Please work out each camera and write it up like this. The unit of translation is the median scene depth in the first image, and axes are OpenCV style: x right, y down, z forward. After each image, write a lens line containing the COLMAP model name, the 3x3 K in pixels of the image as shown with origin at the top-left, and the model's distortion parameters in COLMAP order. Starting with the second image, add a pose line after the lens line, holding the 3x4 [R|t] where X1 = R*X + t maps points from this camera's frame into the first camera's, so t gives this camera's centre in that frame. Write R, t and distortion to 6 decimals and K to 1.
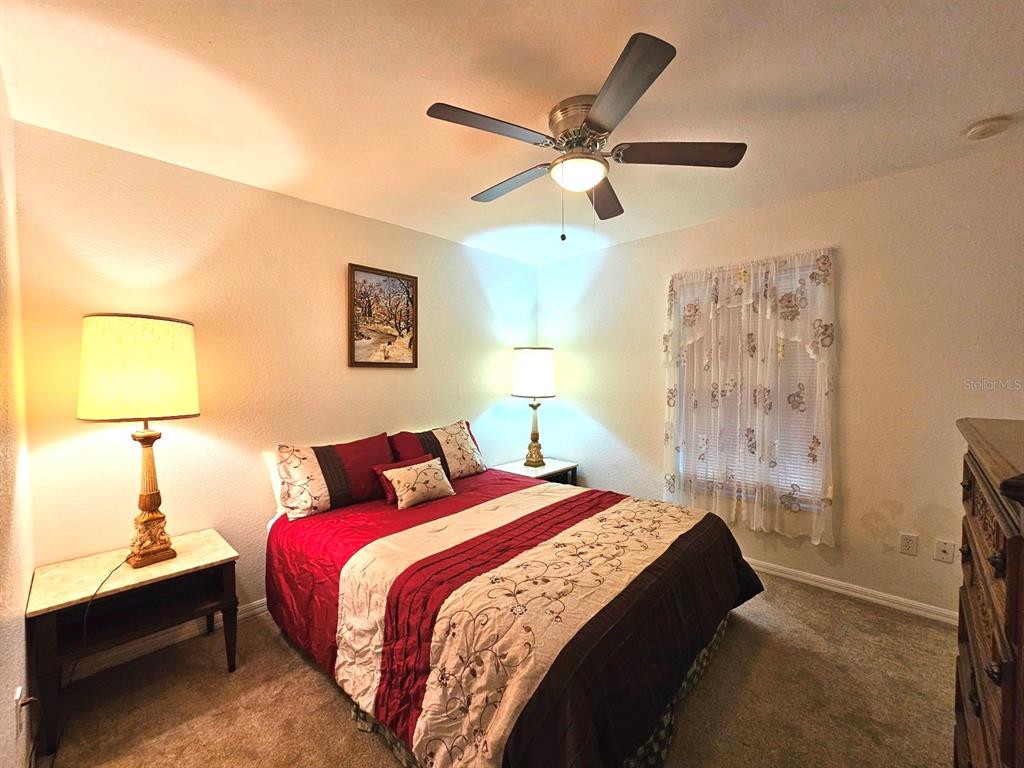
lens RADIAL K [[418.7, 0, 508.1], [0, 418.7, 390.3], [0, 0, 1]] dist [0.000043, 0.000166]
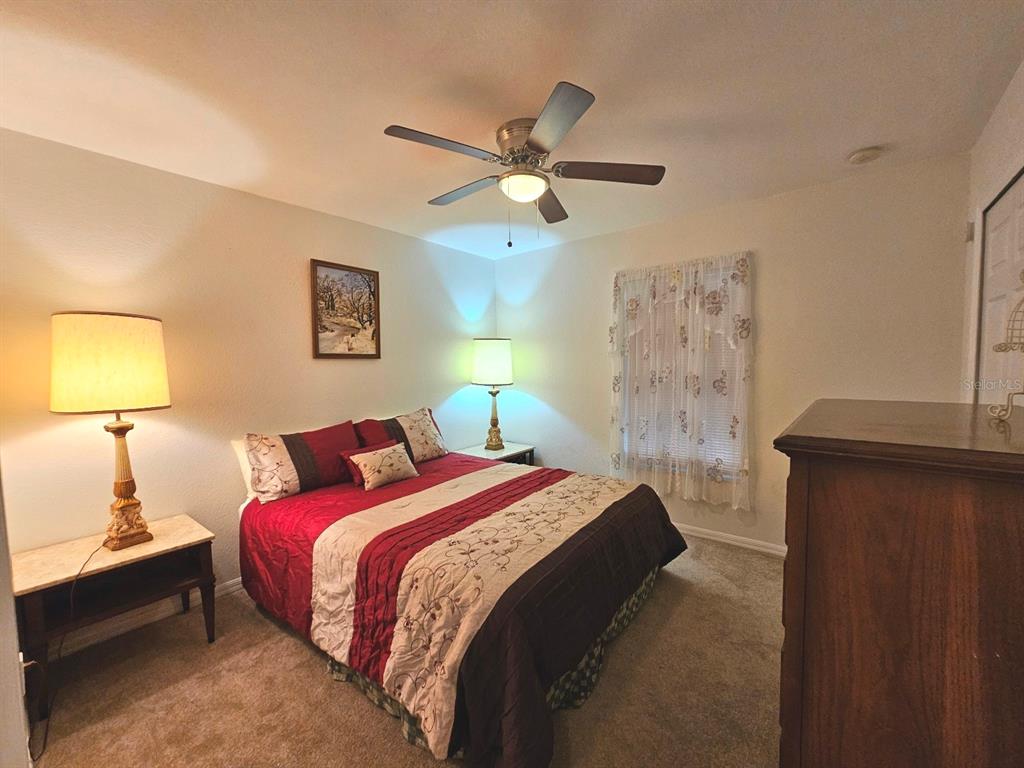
lens RADIAL K [[418.7, 0, 509.9], [0, 418.7, 390.0], [0, 0, 1]] dist [0.000043, 0.000166]
pose [[0.996297, -0.013506, 0.084906, 0.020146], [0.010963, 0.999479, 0.030351, -0.004133], [-0.085271, -0.029308, 0.995927, -0.093224]]
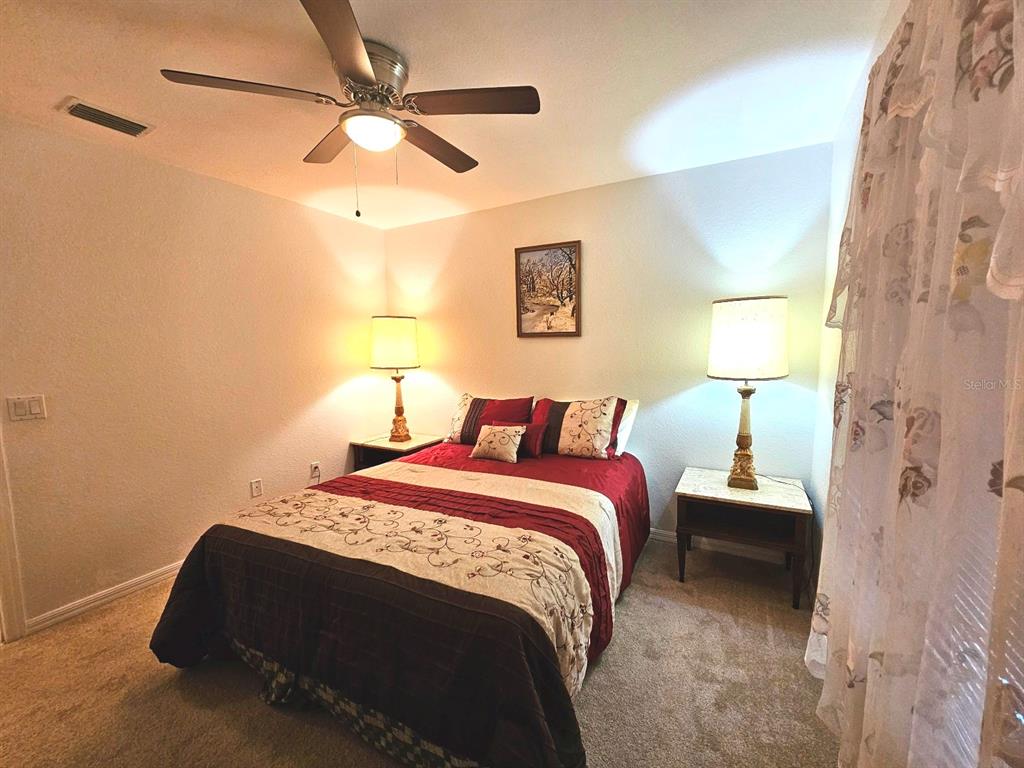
lens RADIAL K [[418.7, 0, 517.1], [0, 418.7, 388.3], [0, 0, 1]] dist [0.000043, 0.000166]
pose [[0.266053, 0.109291, -0.957743, 0.844165], [-0.023029, 0.993989, 0.107030, -0.043329], [0.963683, -0.006420, 0.266970, 0.742340]]
